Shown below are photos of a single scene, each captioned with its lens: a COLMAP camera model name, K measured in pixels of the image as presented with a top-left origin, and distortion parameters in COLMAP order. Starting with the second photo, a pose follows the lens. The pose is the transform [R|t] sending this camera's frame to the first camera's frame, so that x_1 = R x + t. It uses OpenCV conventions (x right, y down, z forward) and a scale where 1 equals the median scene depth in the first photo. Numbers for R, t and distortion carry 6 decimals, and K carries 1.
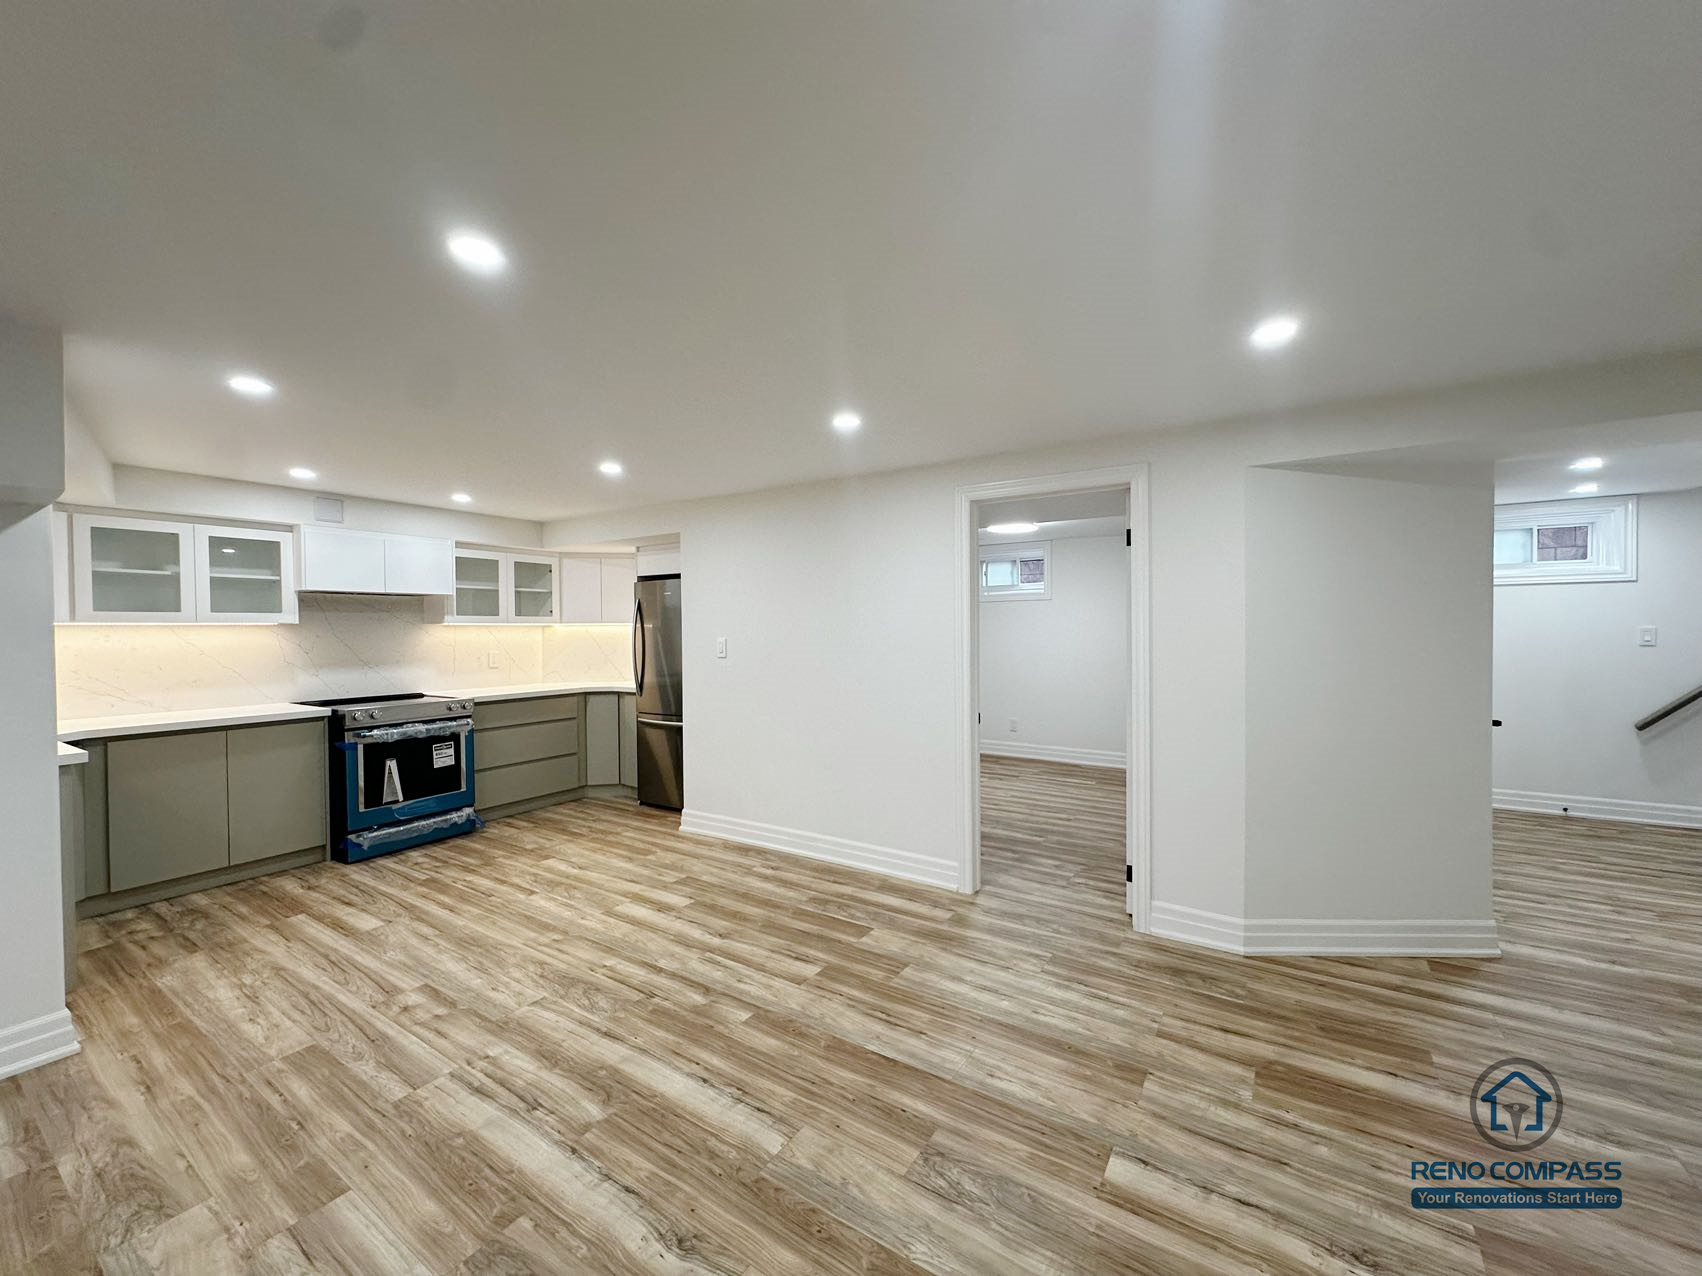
lens RADIAL K [[679.4, 0, 850.3], [0, 679.4, 637.7], [0, 0, 1]] dist [-0.005290, 0.001183]
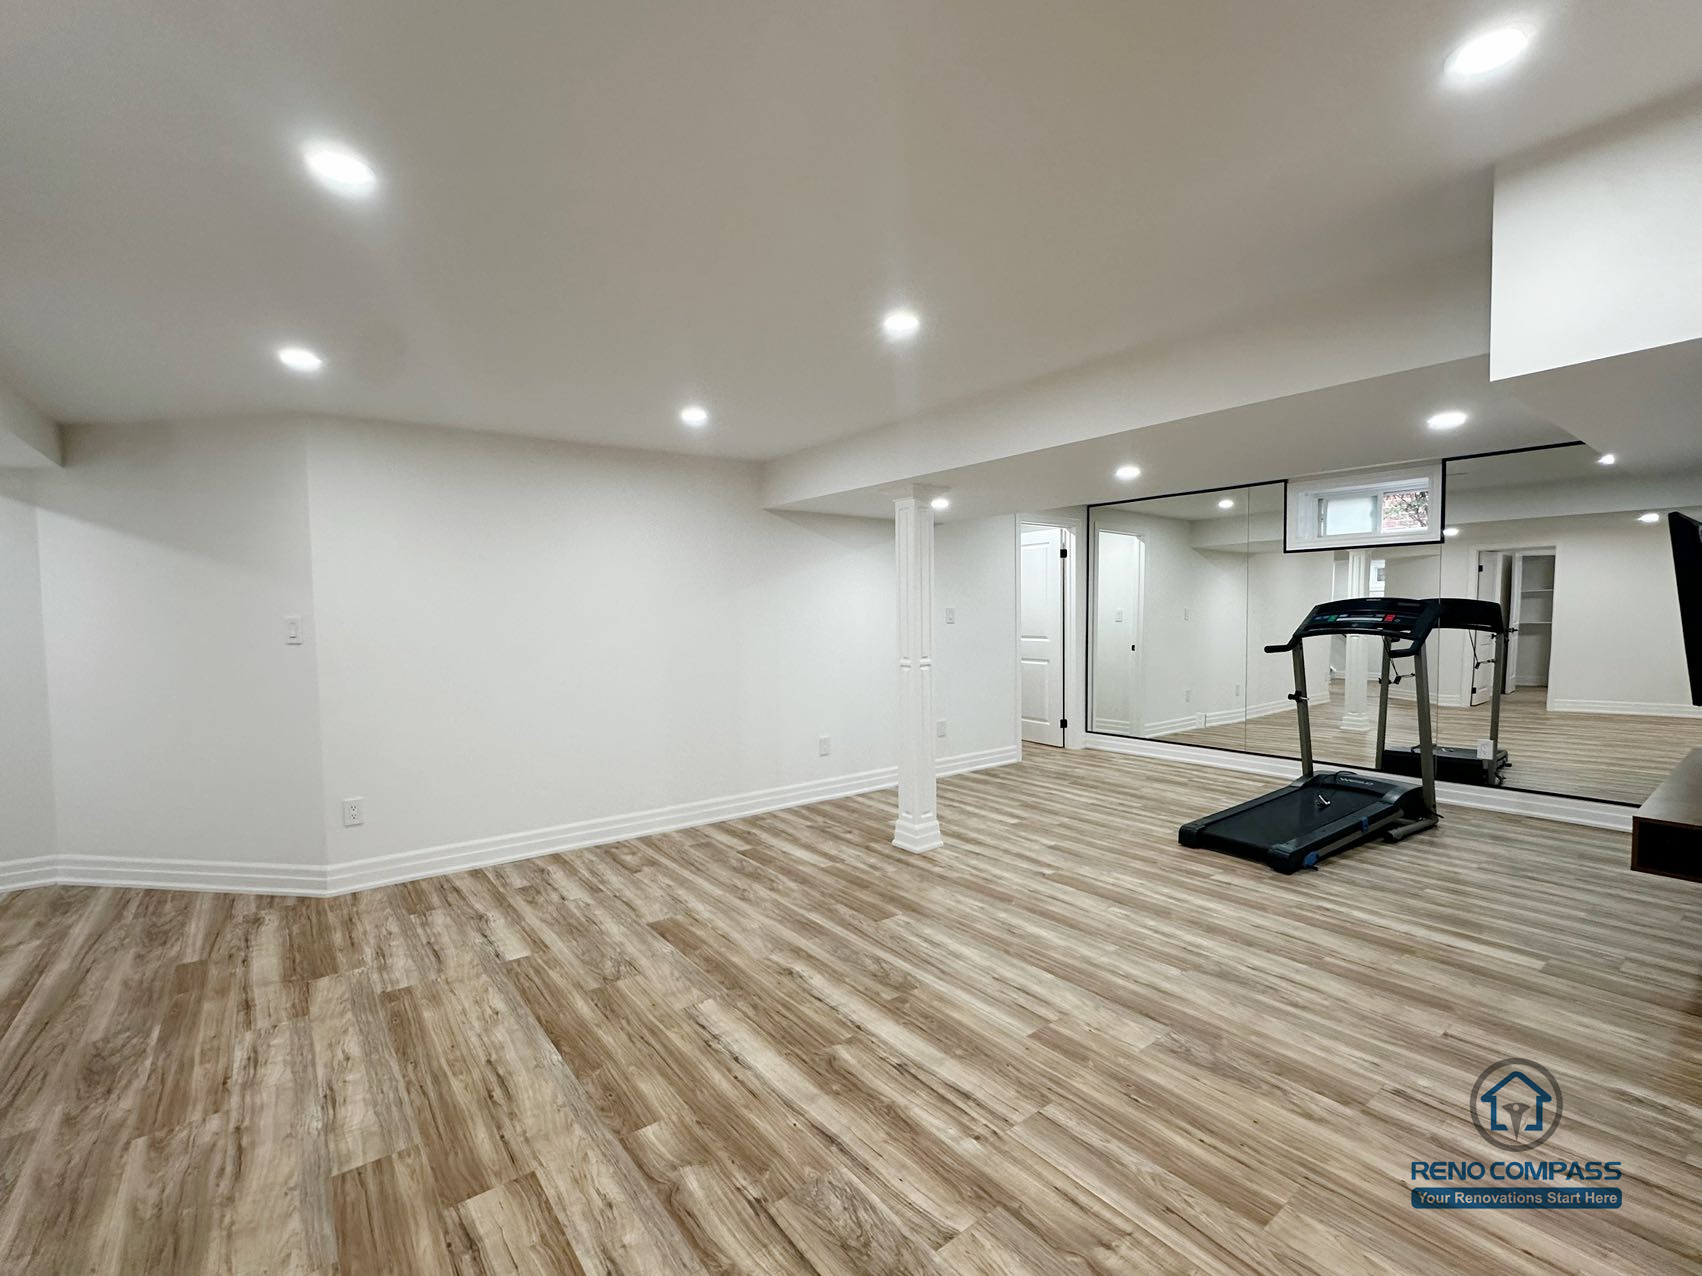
lens RADIAL K [[760.4, 0, 848.4], [0, 760.4, 643.1], [0, 0, 1]] dist [-0.003256, 0.000509]
pose [[-0.945262, 0.005846, 0.326260, -0.389399], [0.024918, 0.998213, 0.054308, 0.004066], [-0.325359, 0.059465, -0.943719, 1.043556]]
